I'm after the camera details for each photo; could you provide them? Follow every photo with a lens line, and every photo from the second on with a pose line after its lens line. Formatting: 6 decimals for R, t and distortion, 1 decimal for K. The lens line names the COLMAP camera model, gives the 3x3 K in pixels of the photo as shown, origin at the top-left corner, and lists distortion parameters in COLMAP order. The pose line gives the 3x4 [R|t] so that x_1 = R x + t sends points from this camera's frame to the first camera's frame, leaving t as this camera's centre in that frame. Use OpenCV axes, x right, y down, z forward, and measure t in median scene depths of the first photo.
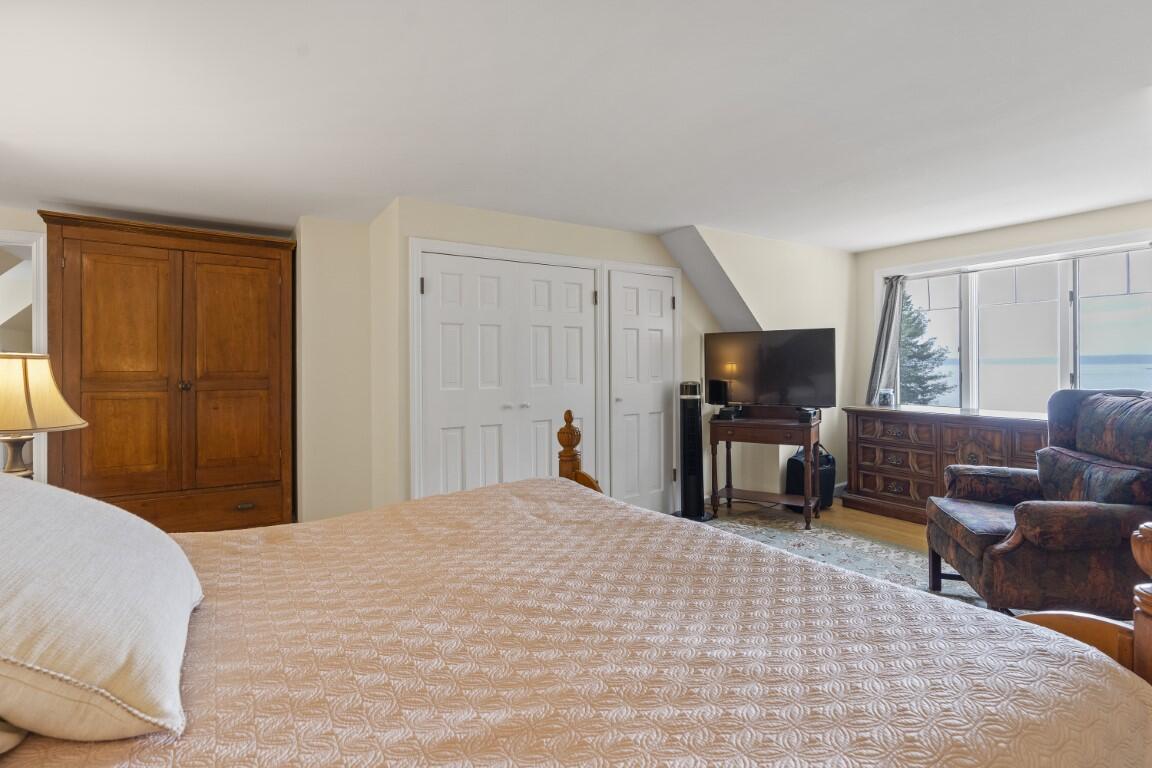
lens RADIAL K [[532.0, 0, 580.0], [0, 532.0, 374.5], [0, 0, 1]] dist [-0.001191, -0.000055]
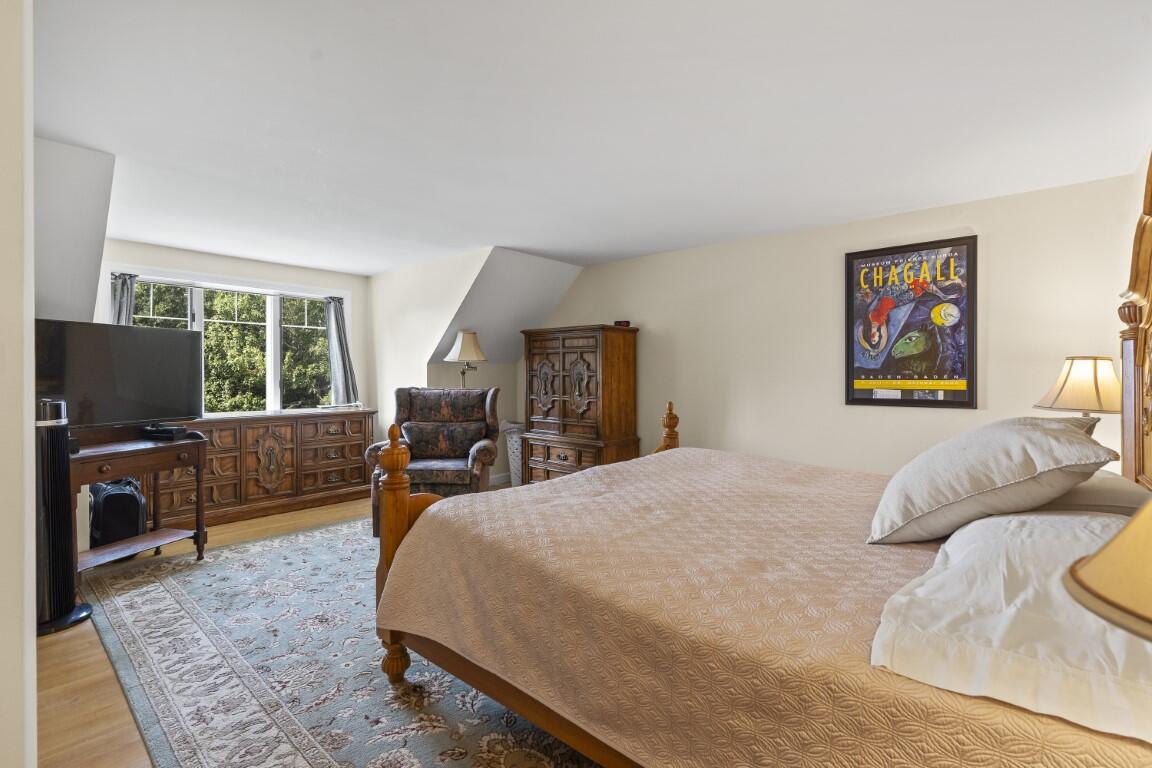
lens RADIAL K [[532.0, 0, 579.8], [0, 532.0, 381.7], [0, 0, 1]] dist [-0.001191, -0.000055]
pose [[-0.305529, -0.008523, 0.952145, -0.621630], [0.000018, 0.999960, 0.008957, -0.011195], [-0.952183, 0.002754, -0.305517, 0.693856]]
